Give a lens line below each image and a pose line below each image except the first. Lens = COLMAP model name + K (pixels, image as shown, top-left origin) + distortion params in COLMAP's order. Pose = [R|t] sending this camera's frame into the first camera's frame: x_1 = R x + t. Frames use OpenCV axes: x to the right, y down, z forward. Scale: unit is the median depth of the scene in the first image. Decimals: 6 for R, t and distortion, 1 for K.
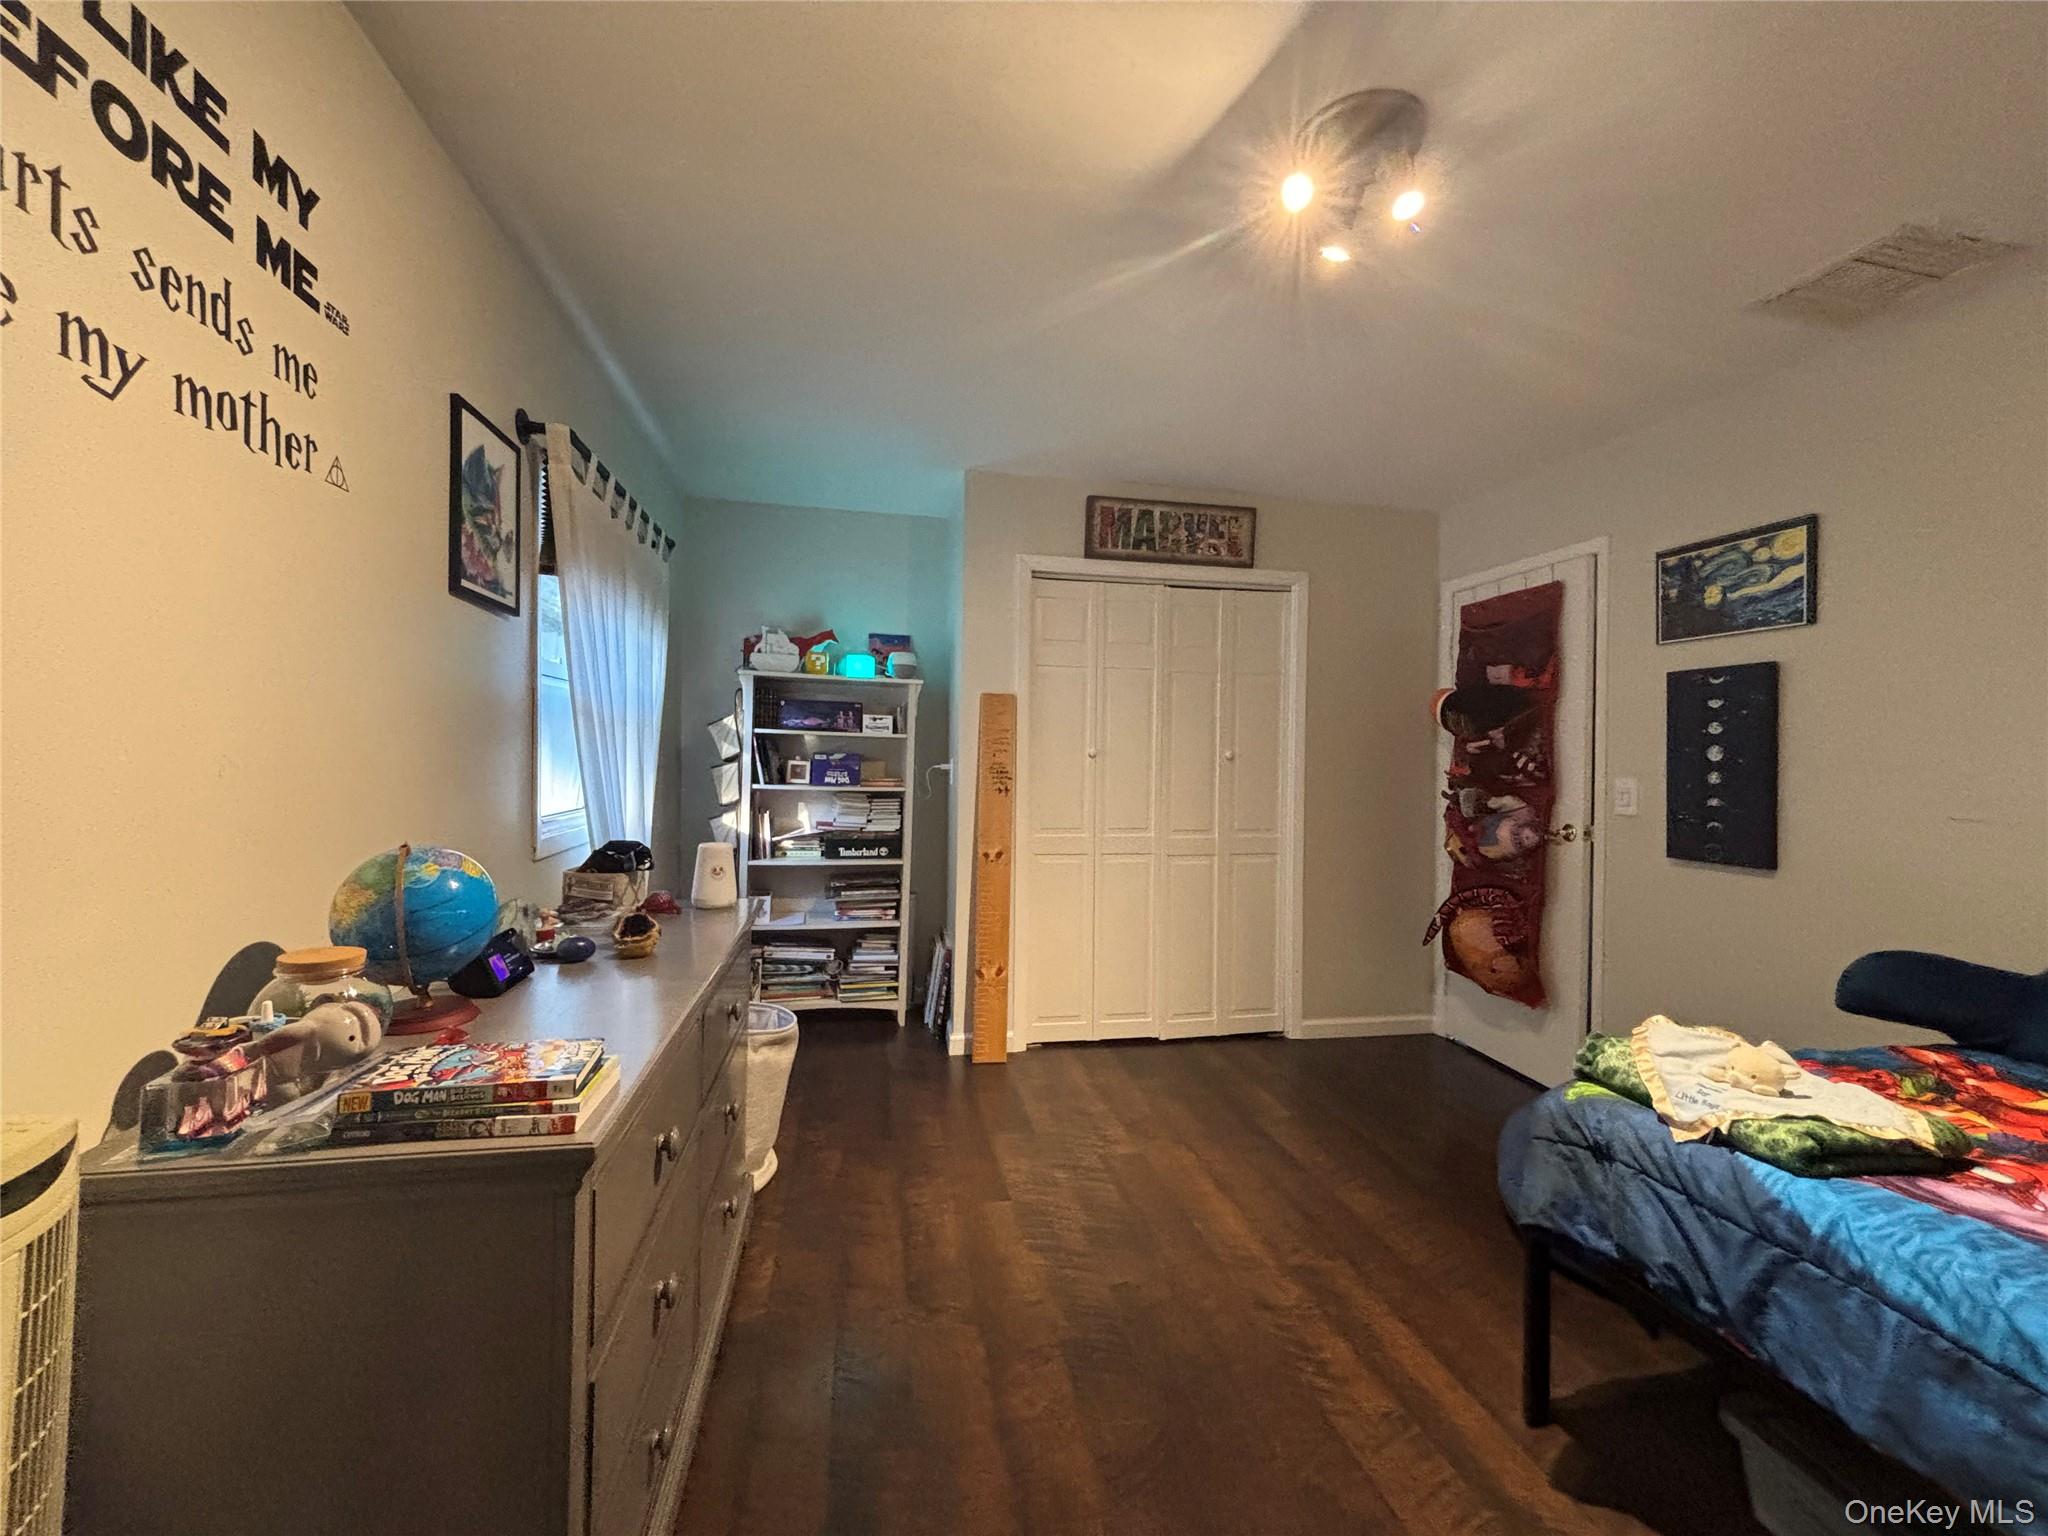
lens RADIAL K [[830.9, 0, 1022.8], [0, 830.9, 757.5], [0, 0, 1]] dist [-0.002072, 0.001192]
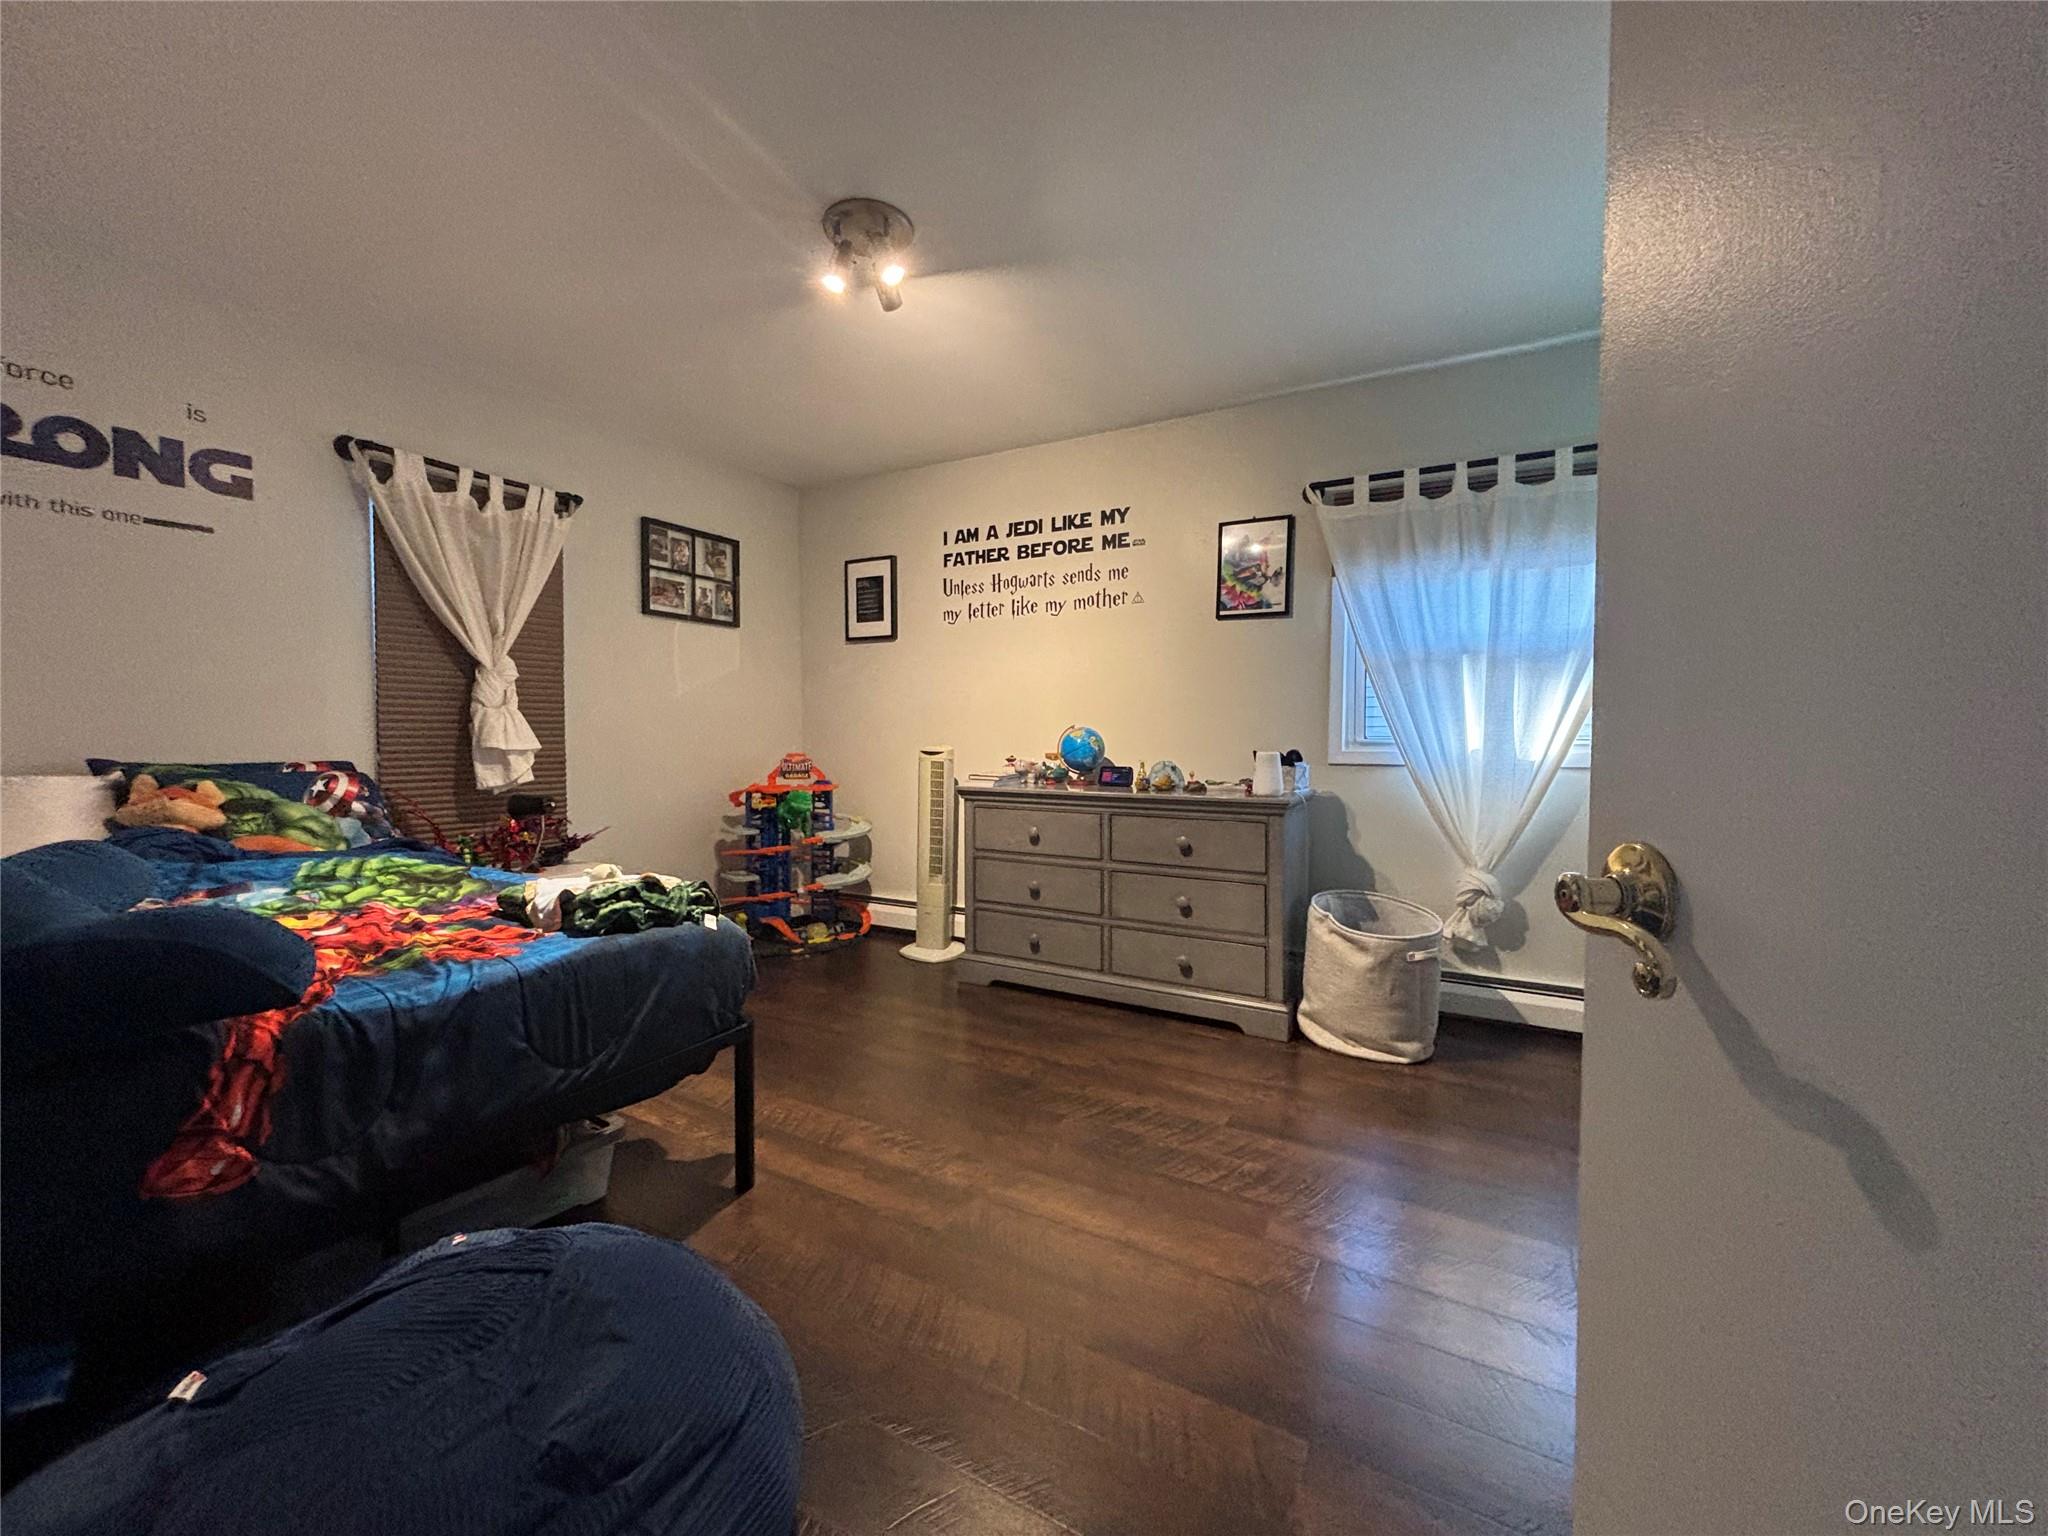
lens RADIAL K [[830.9, 0, 1024.4], [0, 830.9, 760.0], [0, 0, 1]] dist [-0.002072, 0.001192]
pose [[-0.660676, 0.024635, -0.750267, 1.770574], [-0.010796, 0.999046, 0.042311, 0.101915], [0.750593, 0.036054, -0.659780, 2.956290]]
